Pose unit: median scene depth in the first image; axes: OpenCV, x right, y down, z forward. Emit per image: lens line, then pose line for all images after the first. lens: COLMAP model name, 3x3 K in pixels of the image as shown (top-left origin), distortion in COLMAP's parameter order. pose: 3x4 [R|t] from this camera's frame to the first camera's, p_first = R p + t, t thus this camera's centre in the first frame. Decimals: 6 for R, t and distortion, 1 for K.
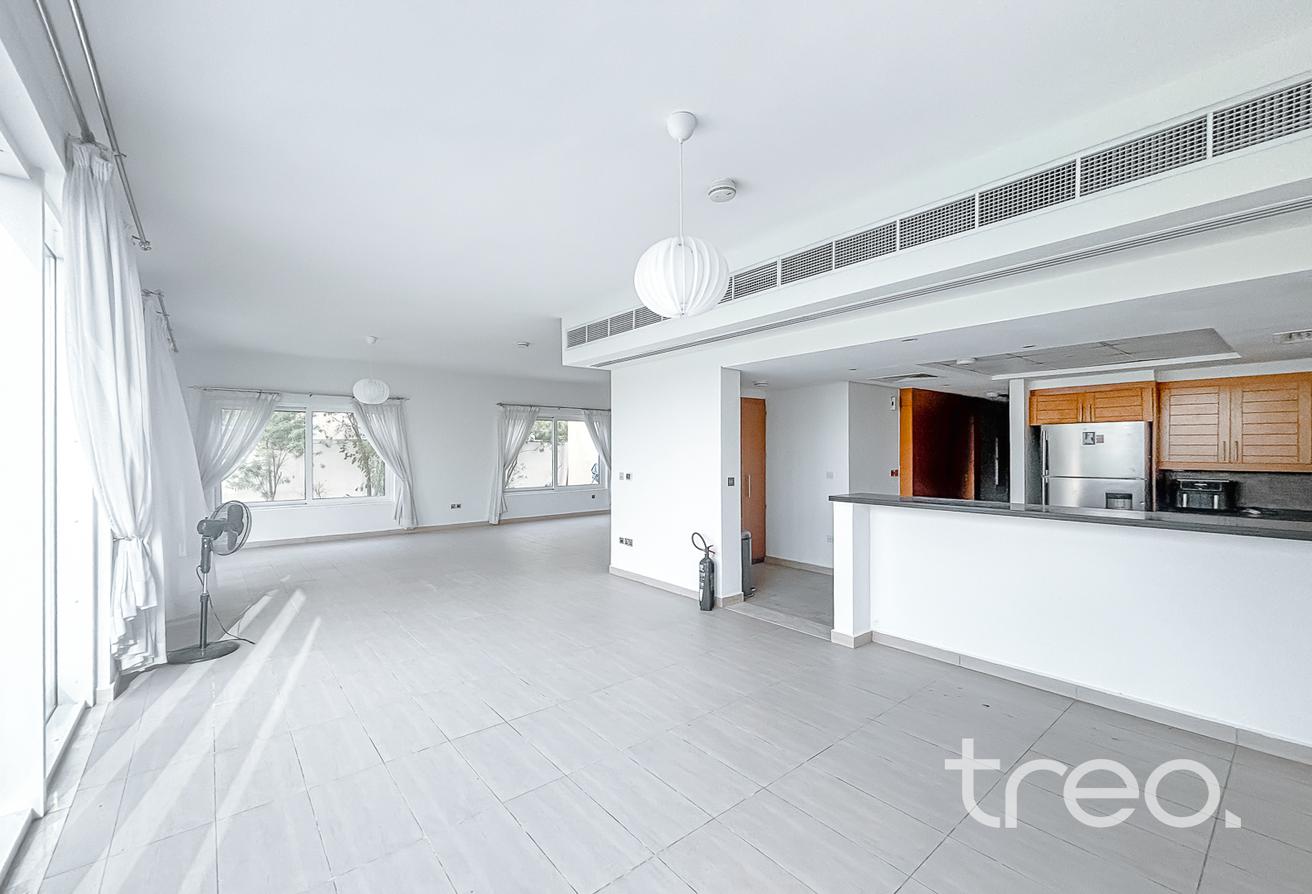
lens RADIAL K [[543.5, 0, 656.0], [0, 543.5, 447.0], [0, 0, 1]] dist [0.002722, 0.000072]
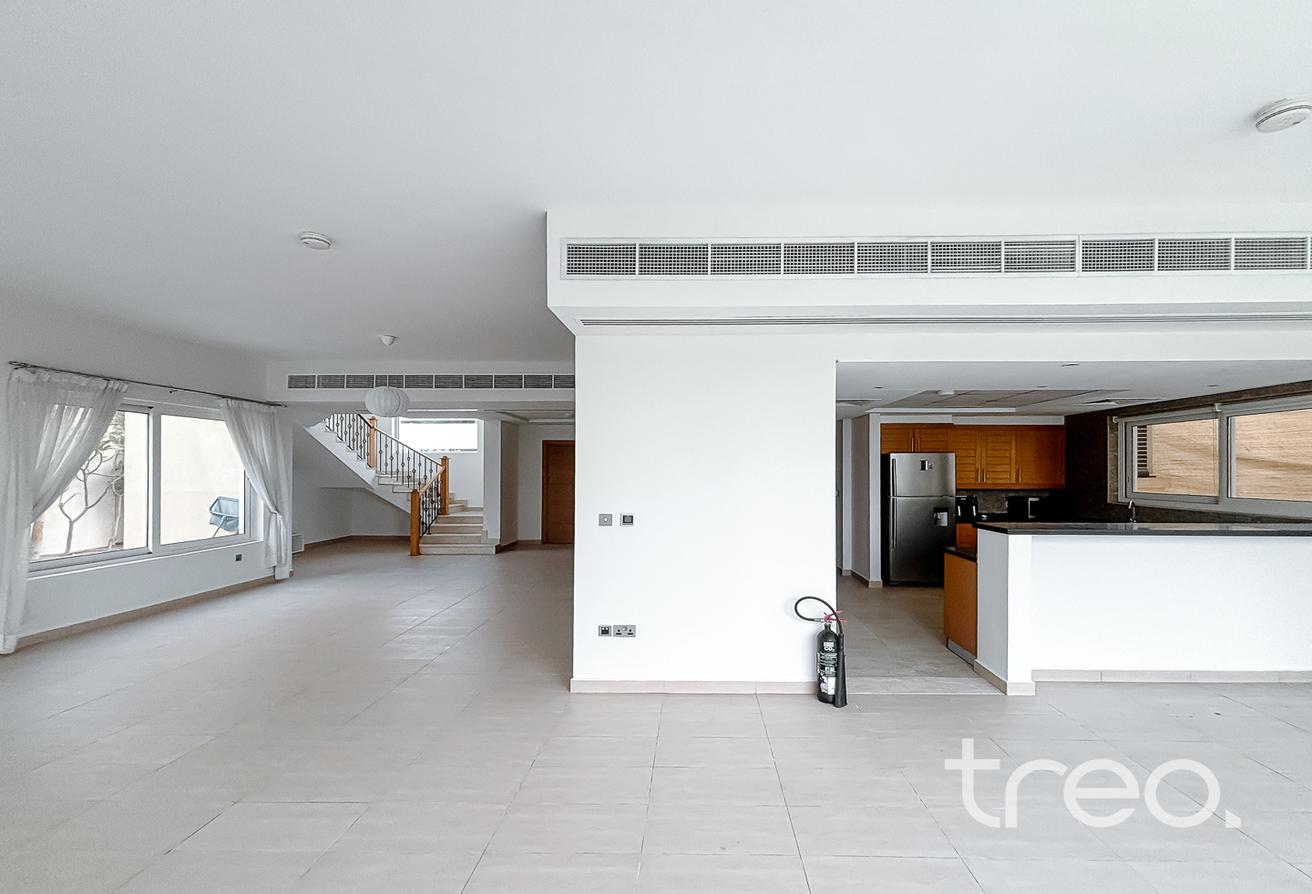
lens RADIAL K [[533.1, 0, 713.2], [0, 533.1, 461.5], [0, 0, 1]] dist [0.000960, -0.000131]
pose [[0.643986, 0.018758, 0.764808, -0.447495], [-0.006256, 0.999795, -0.019253, 0.001673], [-0.765012, 0.007614, 0.643971, 0.565678]]
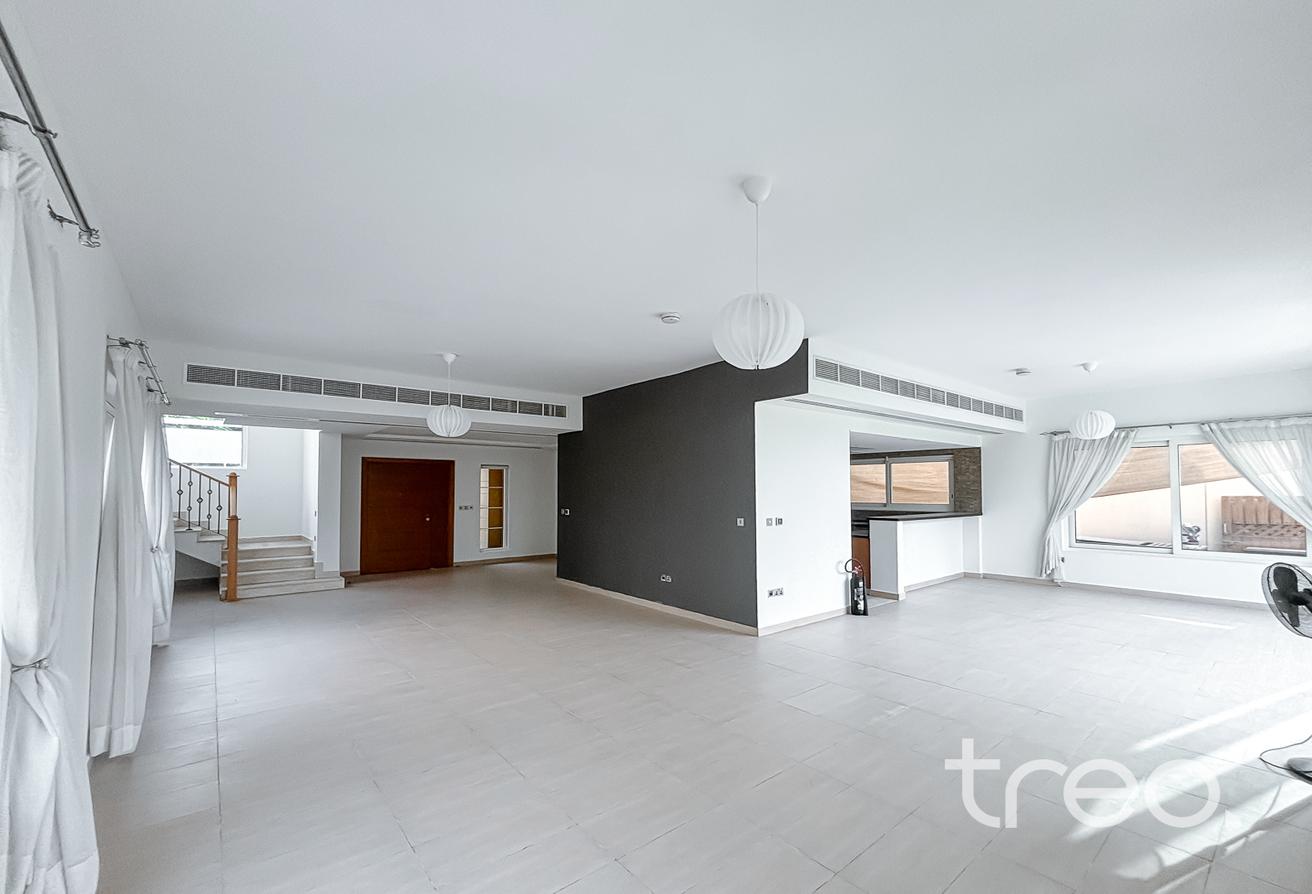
lens RADIAL K [[539.5, 0, 657.4], [0, 539.5, 466.7], [0, 0, 1]] dist [0.000361, 0.000044]
pose [[-0.001031, 0.050429, 0.998727, -1.011437], [-0.000582, 0.998727, -0.050429, 0.007427], [-0.999999, -0.000633, -0.001000, 1.240601]]
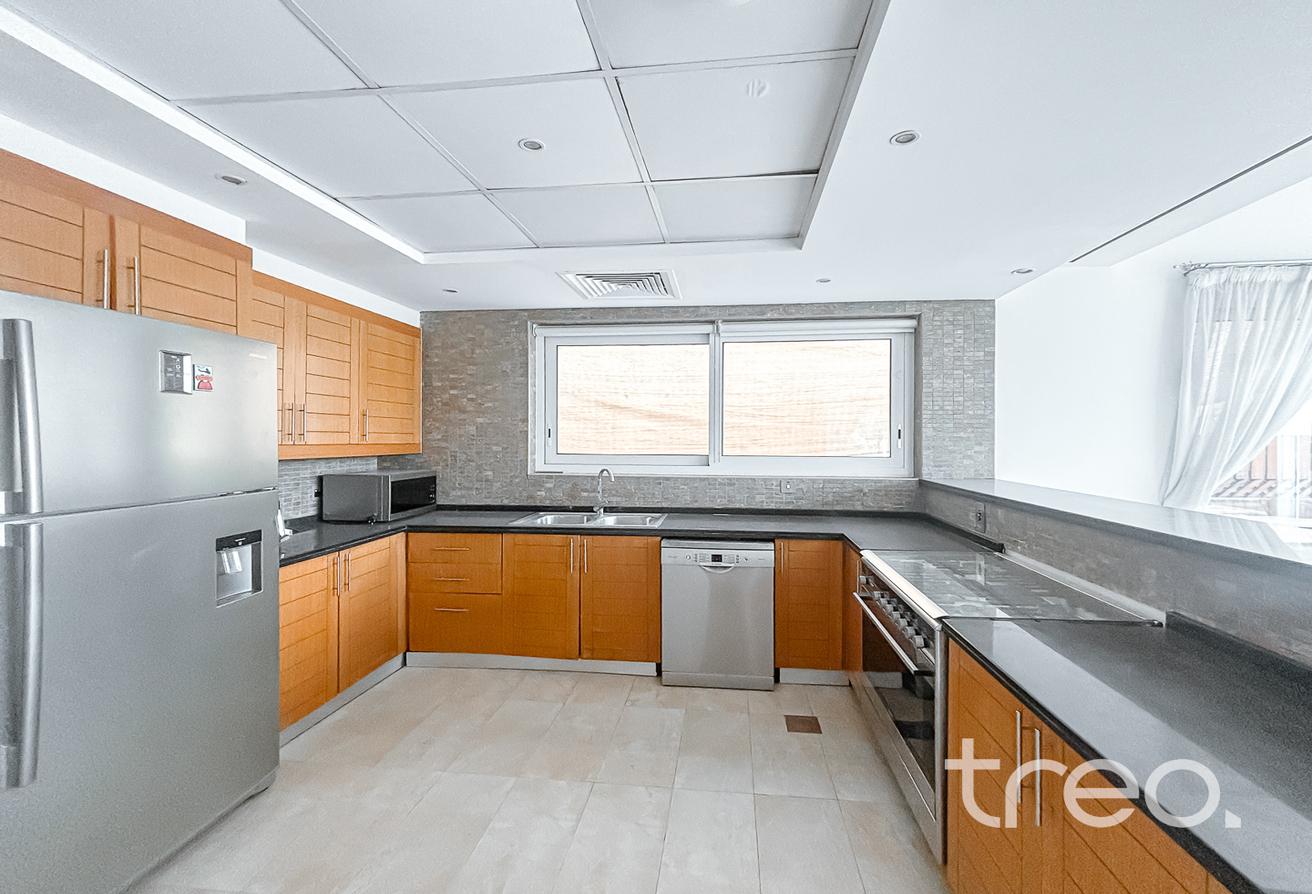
lens RADIAL K [[543.5, 0, 656.0], [0, 543.5, 447.0], [0, 0, 1]] dist [0.002722, 0.000072]
pose [[-0.701134, -0.009042, 0.712972, 0.339453], [0.001256, 0.999902, 0.013916, 0.019428], [-0.713029, 0.010652, -0.701054, 0.977768]]
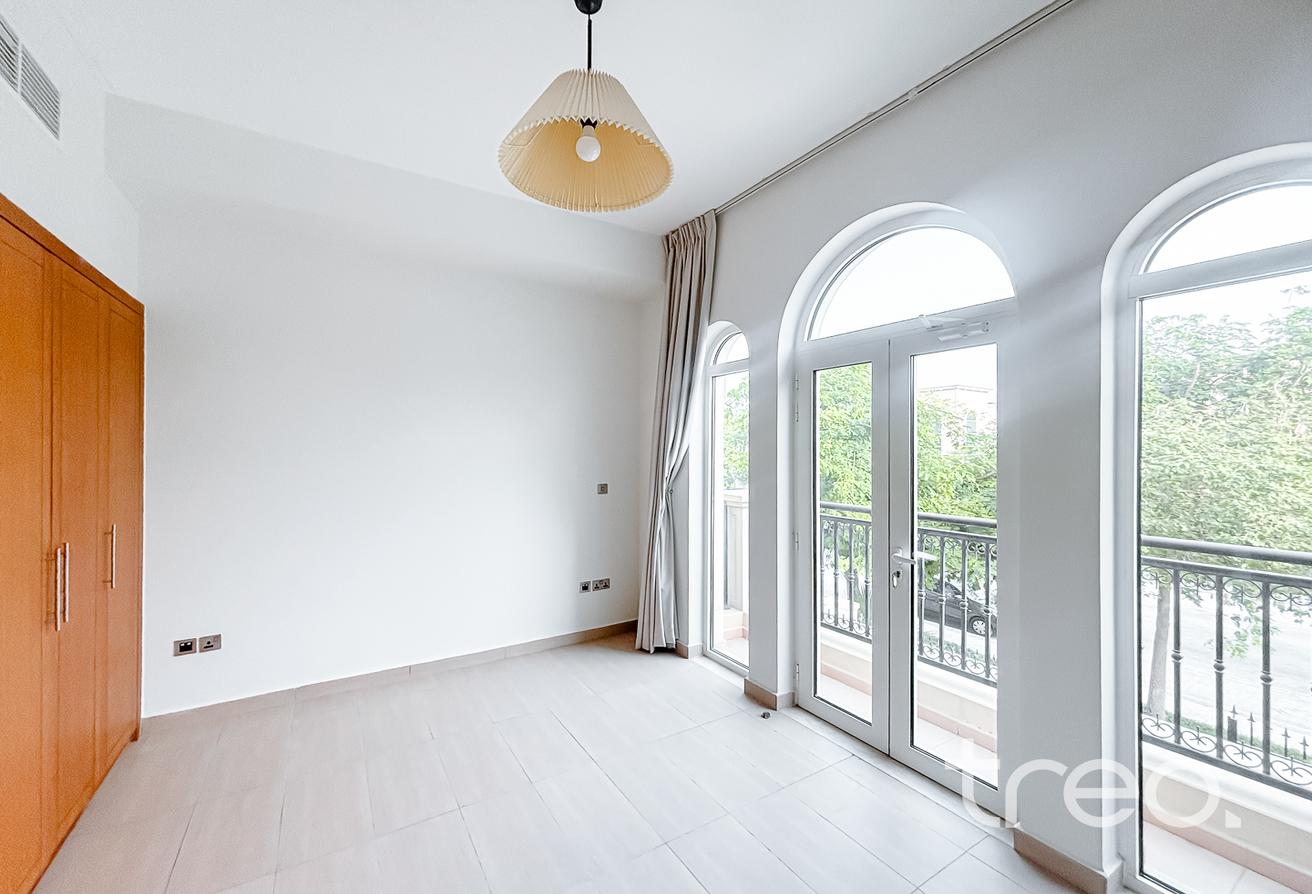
lens RADIAL K [[543.5, 0, 656.0], [0, 543.5, 447.0], [0, 0, 1]] dist [0.002722, 0.000072]
pose [[0.136905, 0.005860, 0.990567, -0.738795], [-0.006304, 0.999967, -0.005044, 0.005254], [-0.990564, -0.005554, 0.136938, 0.860819]]
